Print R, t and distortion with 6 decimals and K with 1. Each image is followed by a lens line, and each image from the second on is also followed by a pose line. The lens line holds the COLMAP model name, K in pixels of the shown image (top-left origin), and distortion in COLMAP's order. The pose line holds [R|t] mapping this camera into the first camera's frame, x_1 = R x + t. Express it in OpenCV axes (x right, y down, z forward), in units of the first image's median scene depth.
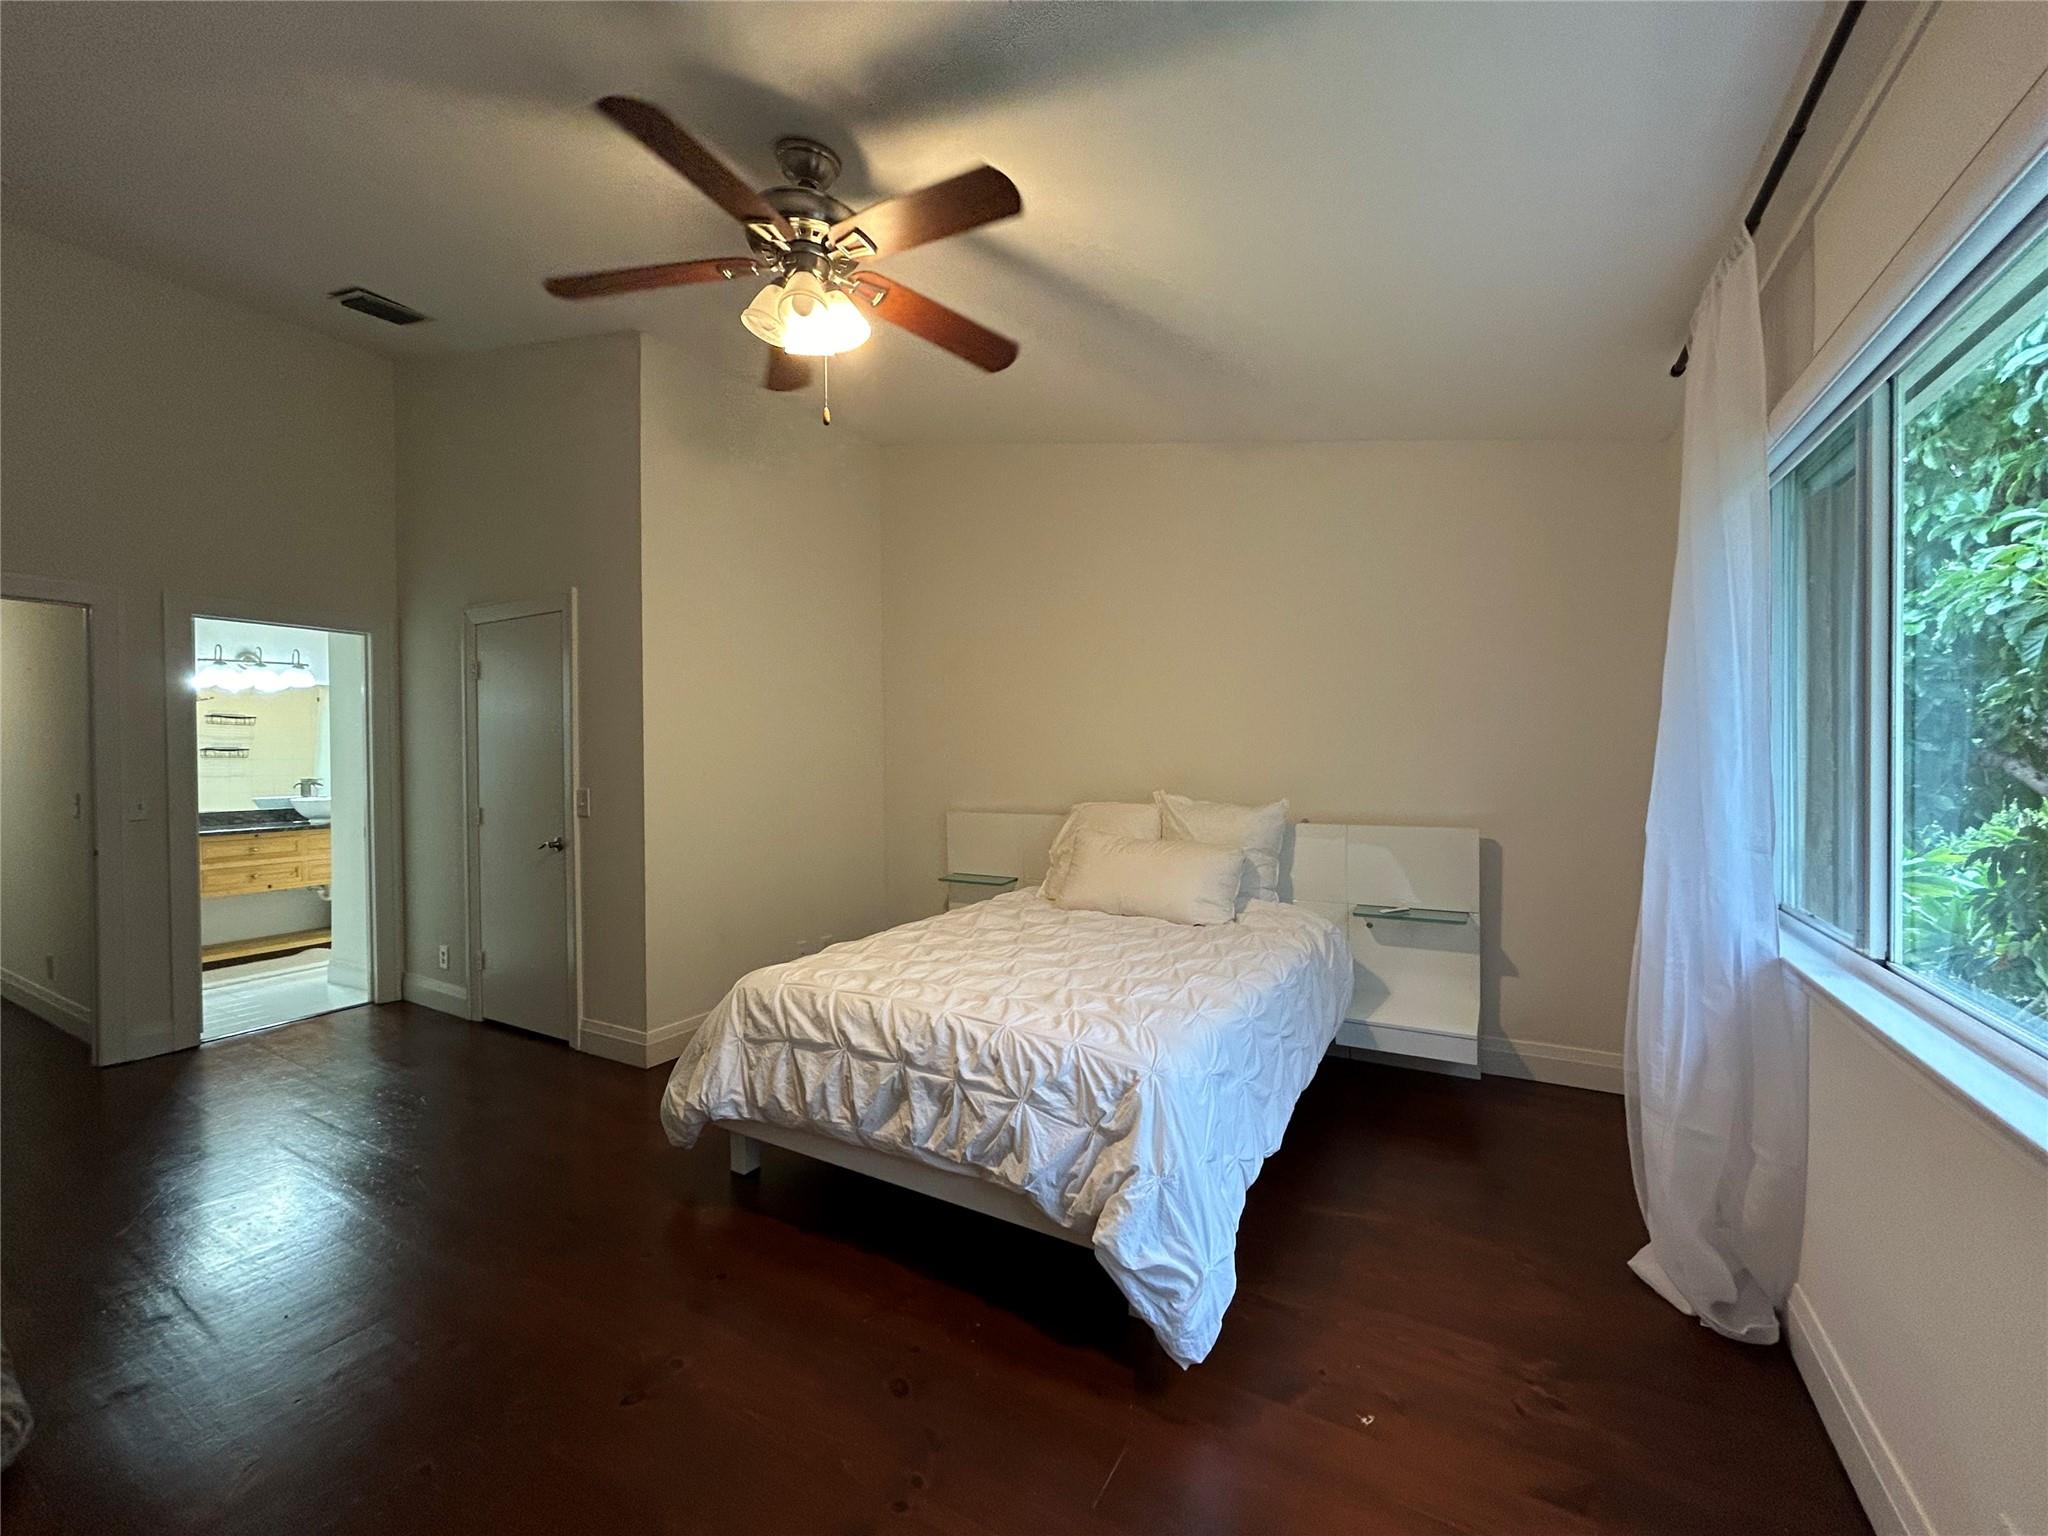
lens RADIAL K [[828.0, 0, 1026.9], [0, 828.0, 766.4], [0, 0, 1]] dist [0.000998, -0.000045]
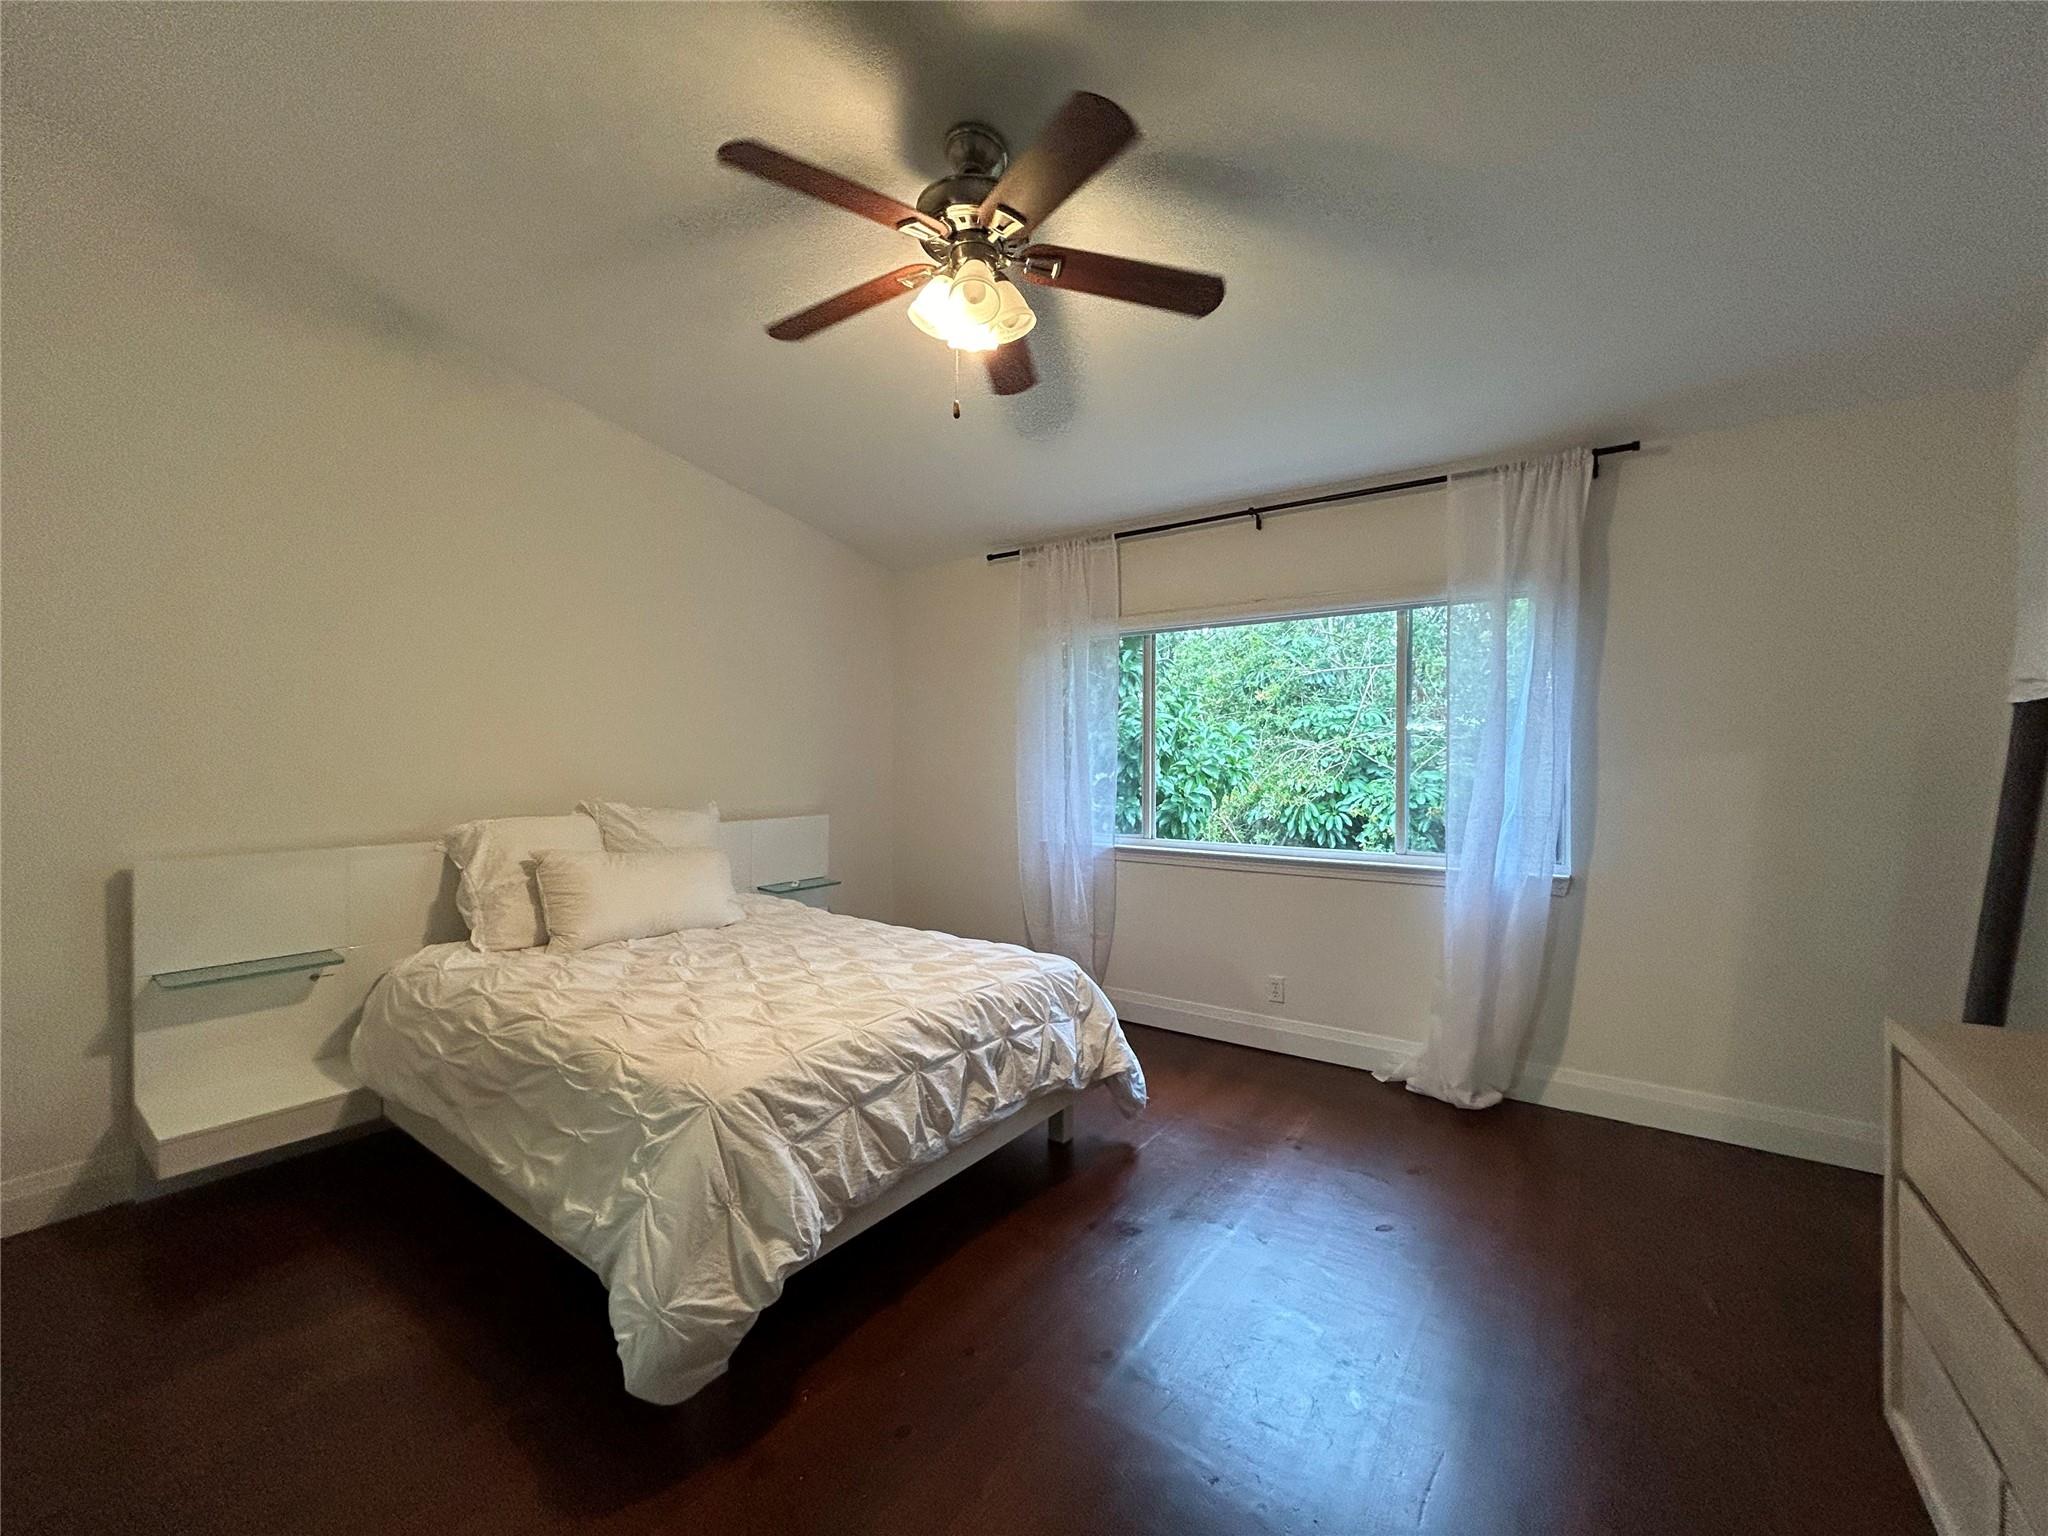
lens RADIAL K [[828.0, 0, 1026.9], [0, 828.0, 766.4], [0, 0, 1]] dist [0.000998, -0.000045]
pose [[0.101321, -0.001264, 0.994853, -1.172577], [0.012849, 0.999917, -0.000038, 0.000816], [-0.994771, 0.012787, 0.101329, 0.803980]]
